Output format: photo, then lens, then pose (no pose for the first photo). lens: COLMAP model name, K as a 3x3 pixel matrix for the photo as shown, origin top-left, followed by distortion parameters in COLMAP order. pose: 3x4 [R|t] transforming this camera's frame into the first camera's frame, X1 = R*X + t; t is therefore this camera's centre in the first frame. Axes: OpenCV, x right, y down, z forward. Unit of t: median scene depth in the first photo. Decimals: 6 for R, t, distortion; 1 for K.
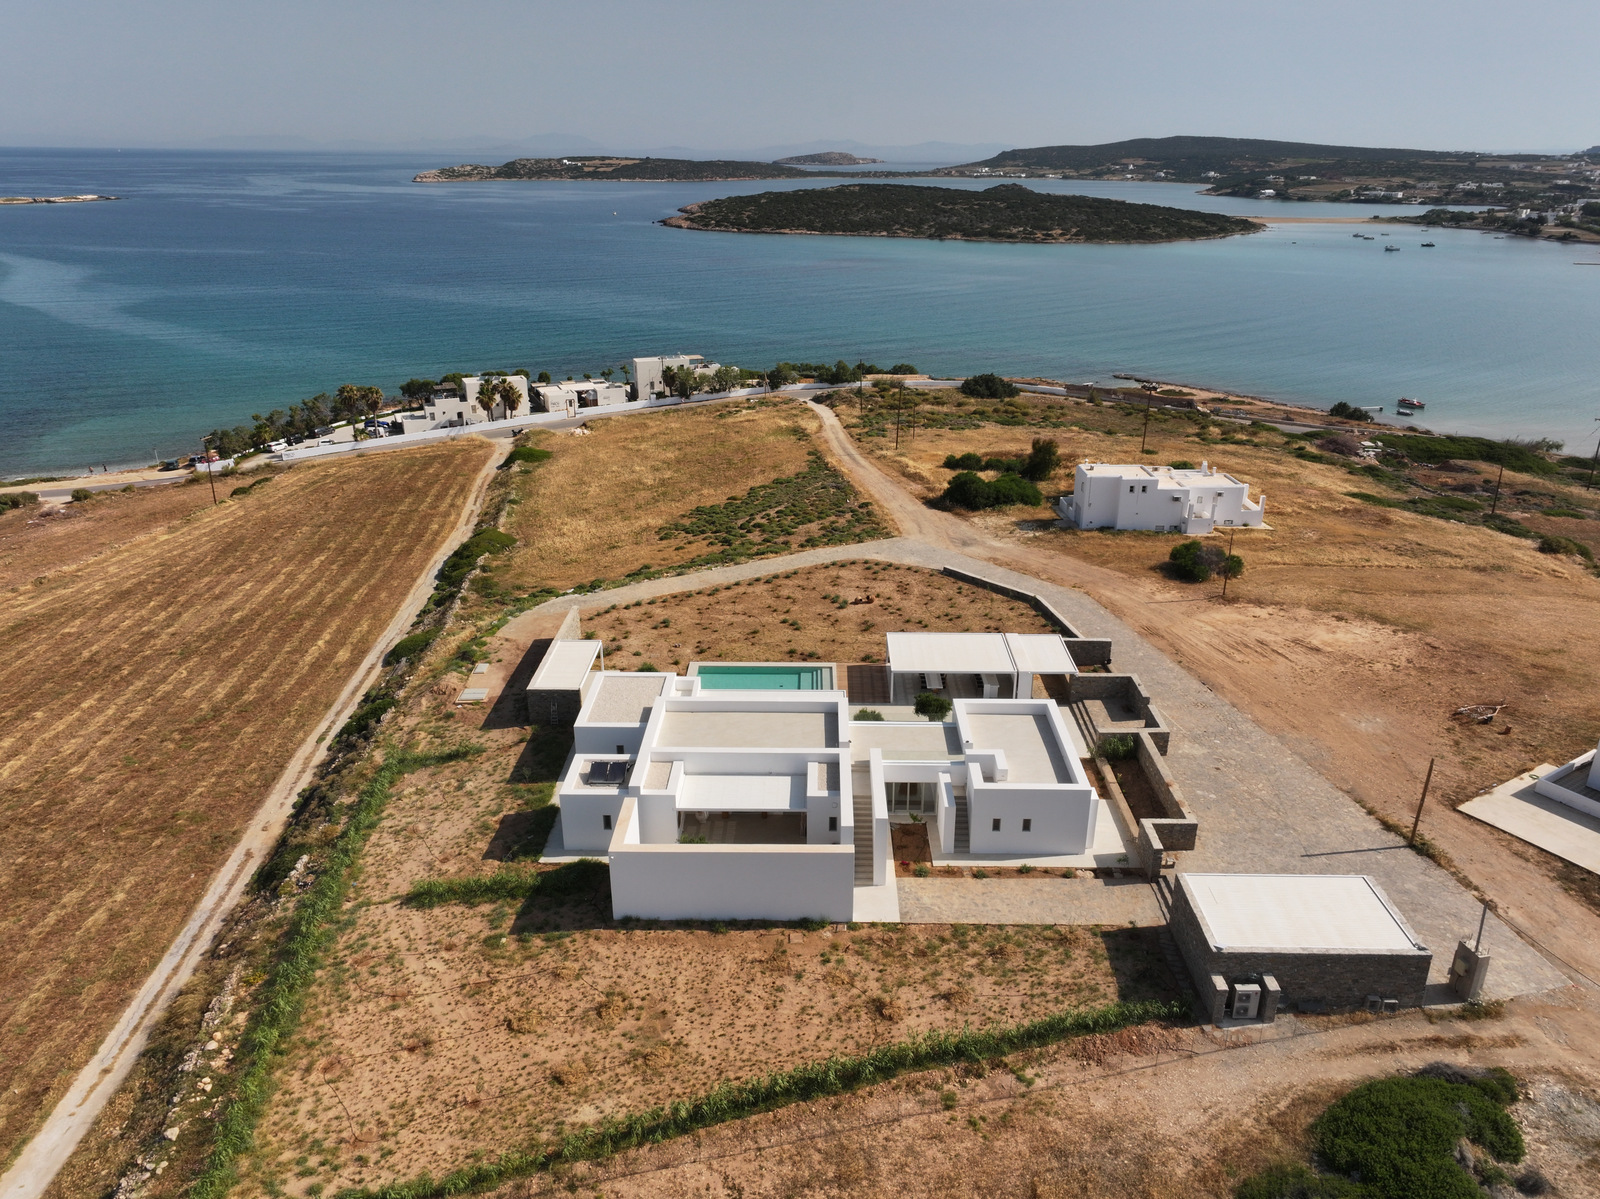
lens RADIAL K [[1122.8, 0, 809.2], [0, 1122.8, 596.4], [0, 0, 1]] dist [0.002243, 0.012687]
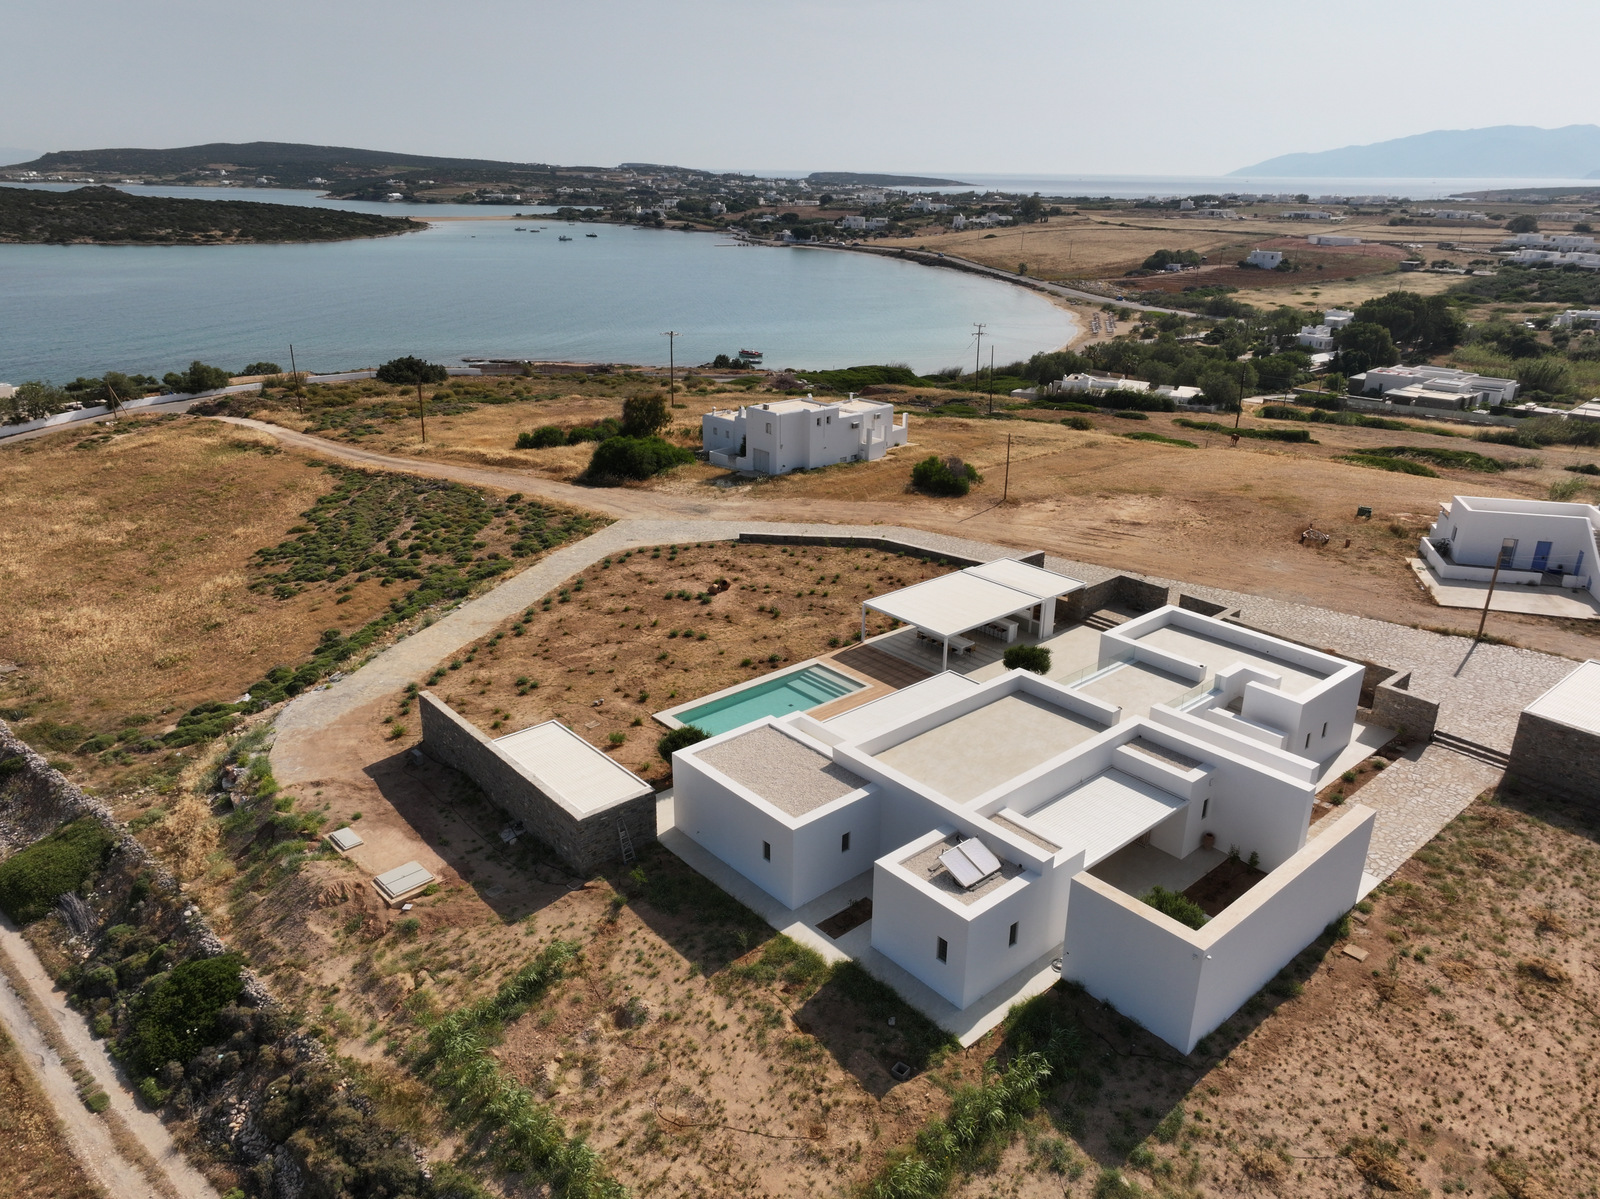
lens RADIAL K [[1122.8, 0, 809.2], [0, 1122.8, 596.4], [0, 0, 1]] dist [0.002243, 0.012687]
pose [[0.740126, -0.232488, 0.631001, -0.411197], [0.238991, 0.968017, 0.076337, -0.036337], [-0.628567, 0.094304, 0.772017, 0.385023]]
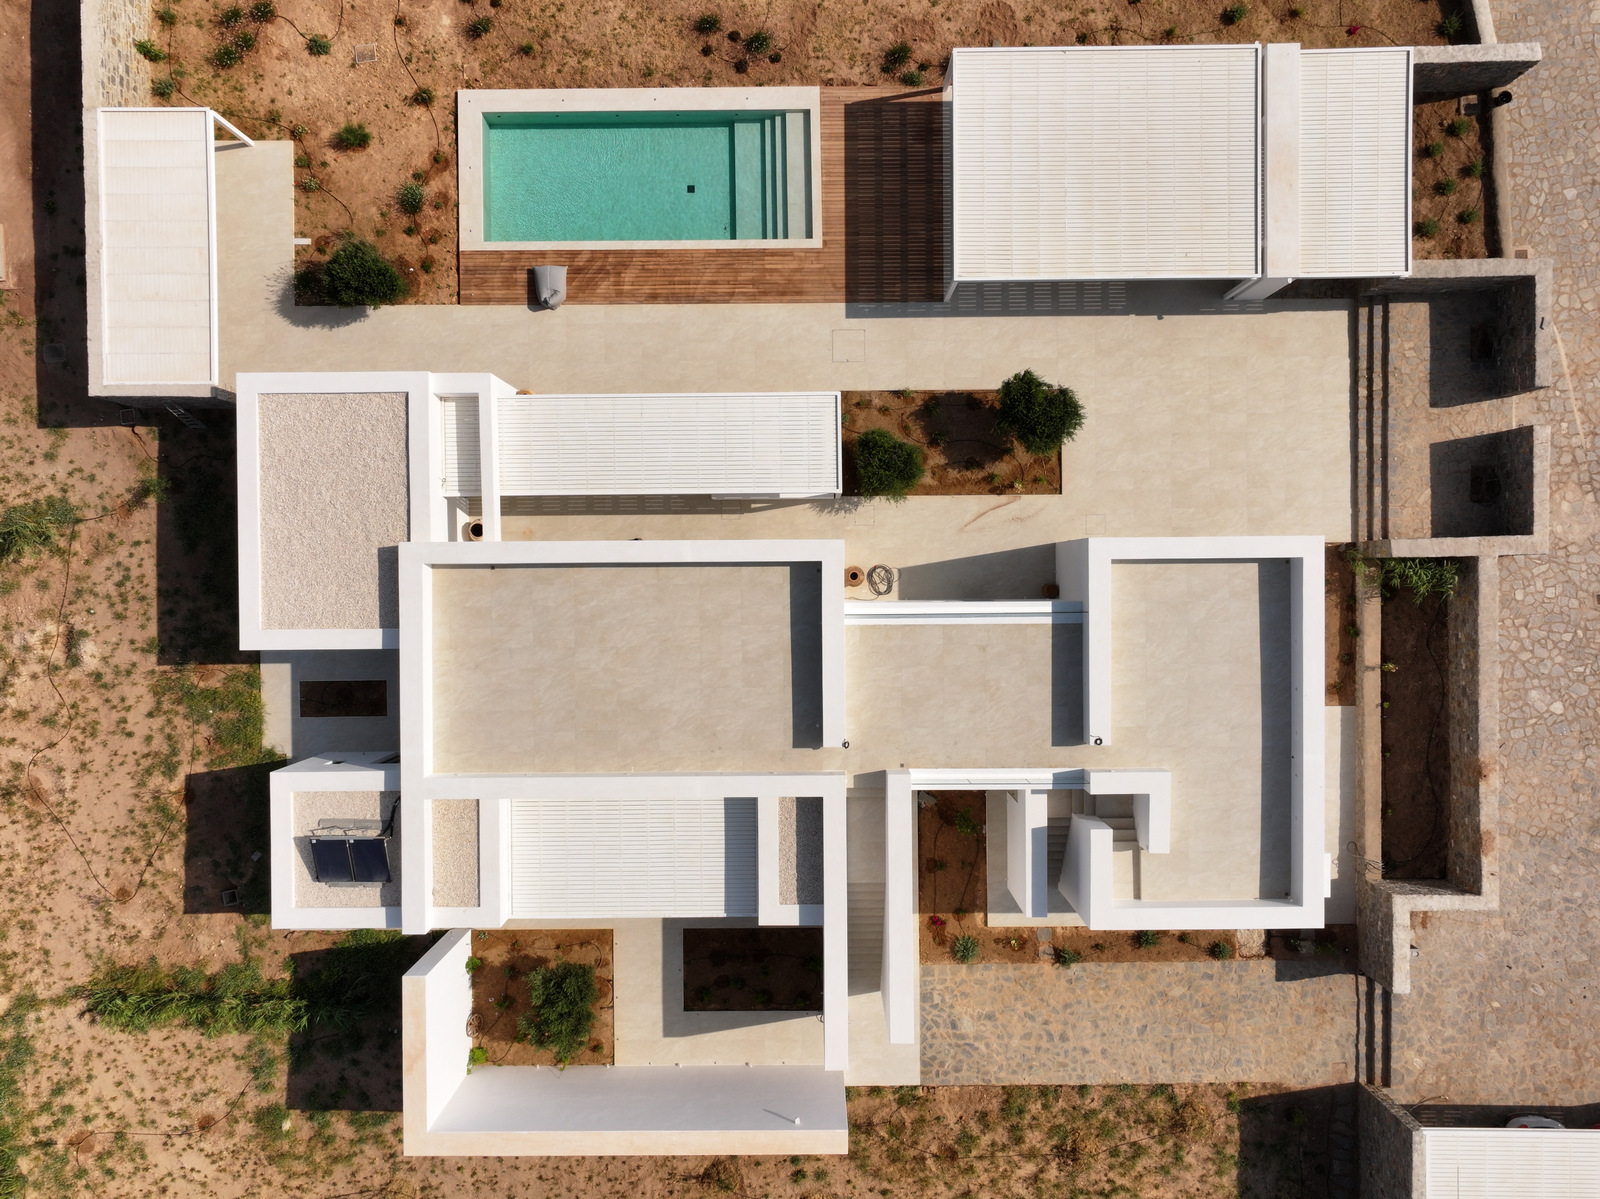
lens RADIAL K [[1122.8, 0, 809.2], [0, 1122.8, 596.4], [0, 0, 1]] dist [0.002243, 0.012687]
pose [[0.999829, -0.018229, -0.003201, 0.016795], [0.009550, 0.360021, 0.932895, -0.233332], [-0.015853, -0.932766, 0.360134, 0.632812]]
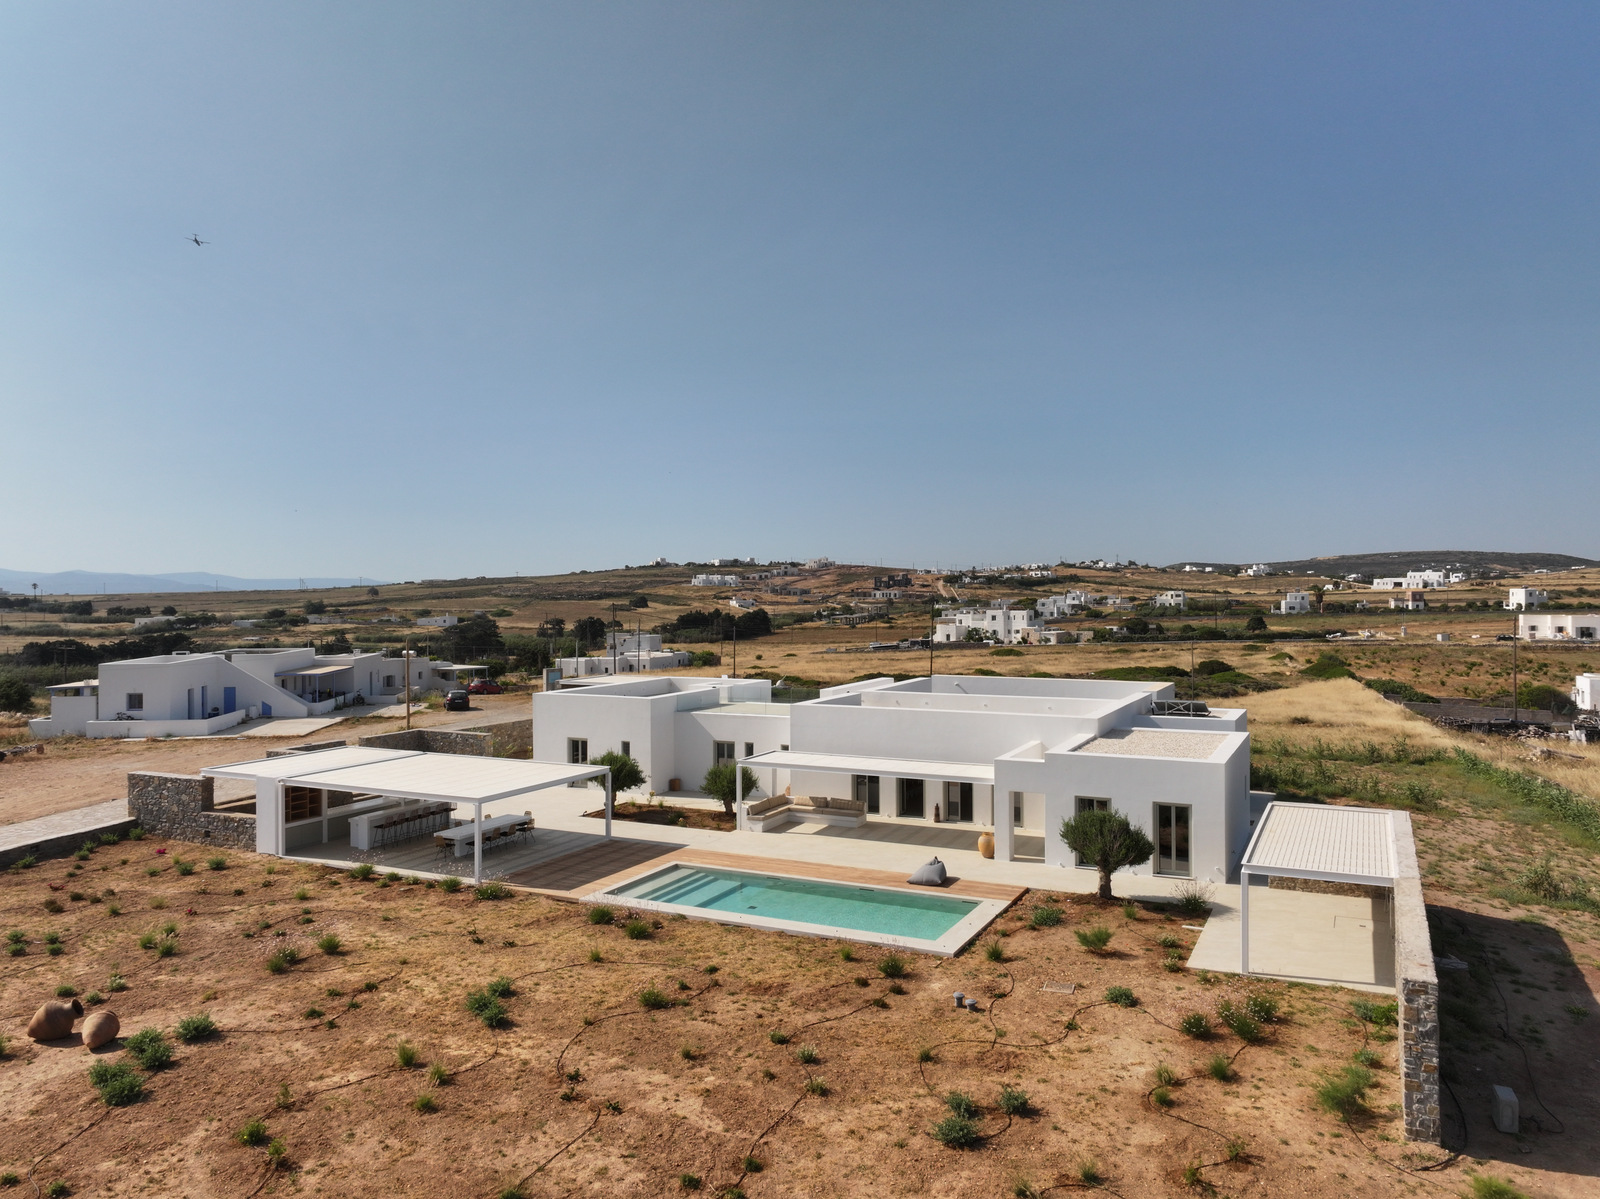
lens RADIAL K [[1122.8, 0, 809.2], [0, 1122.8, 596.4], [0, 0, 1]] dist [0.002243, 0.012687]
pose [[-0.898484, 0.001917, 0.439002, -0.192489], [0.167438, 0.925897, 0.338644, -0.136030], [-0.405821, 0.377772, -0.832224, 1.148540]]
